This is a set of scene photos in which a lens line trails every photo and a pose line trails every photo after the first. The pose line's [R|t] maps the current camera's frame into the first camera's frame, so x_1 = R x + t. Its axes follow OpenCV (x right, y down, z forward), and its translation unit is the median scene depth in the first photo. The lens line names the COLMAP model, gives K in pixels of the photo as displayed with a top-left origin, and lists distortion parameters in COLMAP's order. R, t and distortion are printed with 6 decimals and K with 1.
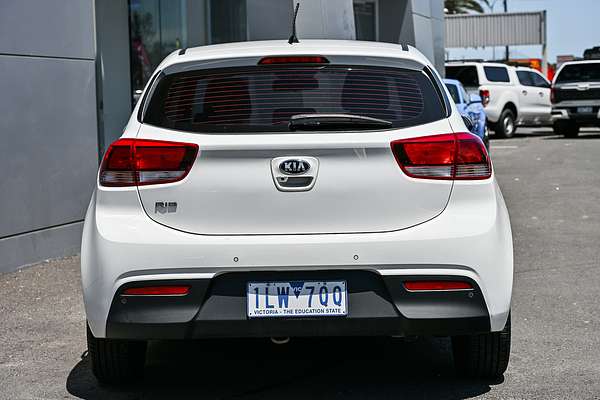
lens RADIAL K [[1121.4, 0, 300.0], [0, 1121.4, 200.0], [0, 0, 1]] dist [0.021693, -0.008293]
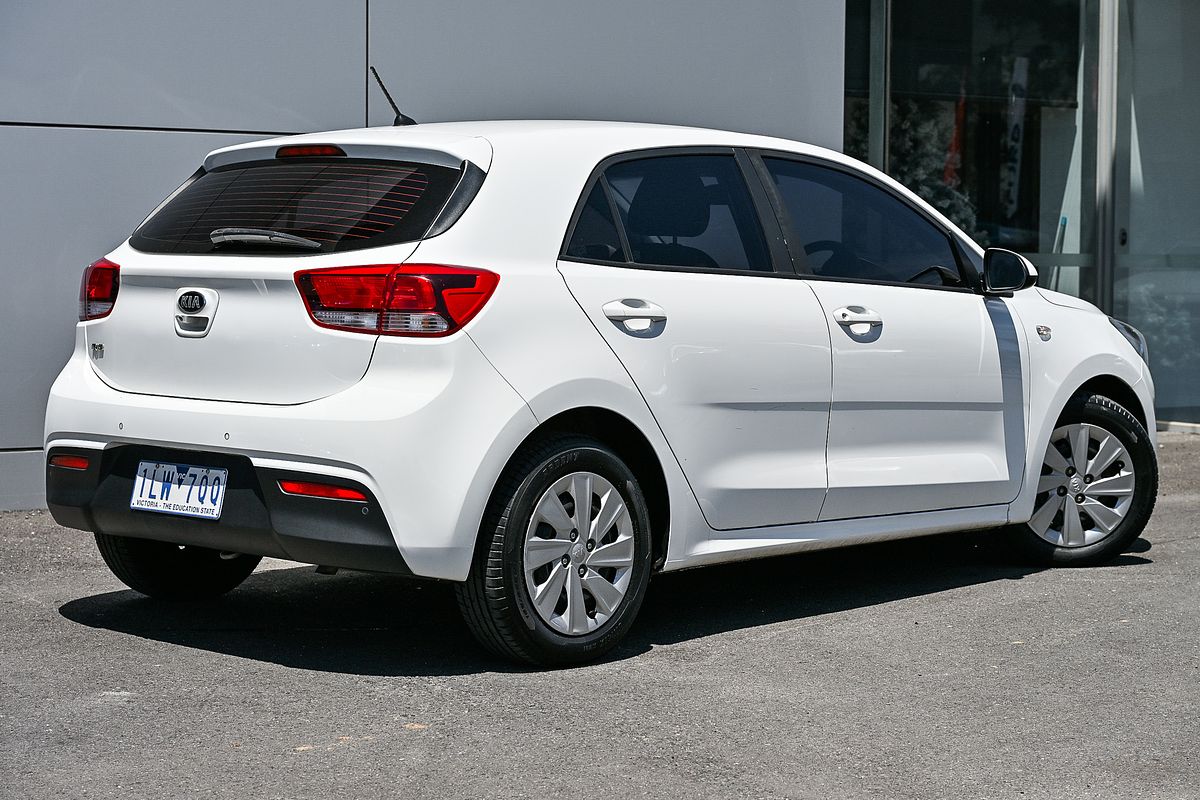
lens RADIAL K [[2242.9, 0, 600.0], [0, 2242.9, 400.0], [0, 0, 1]] dist [0.021693, -0.008293]
pose [[0.769185, 0.070630, -0.635110, 1.089564], [-0.079909, 0.996703, 0.014064, -0.008762], [0.634010, 0.039933, 0.772293, 0.077149]]
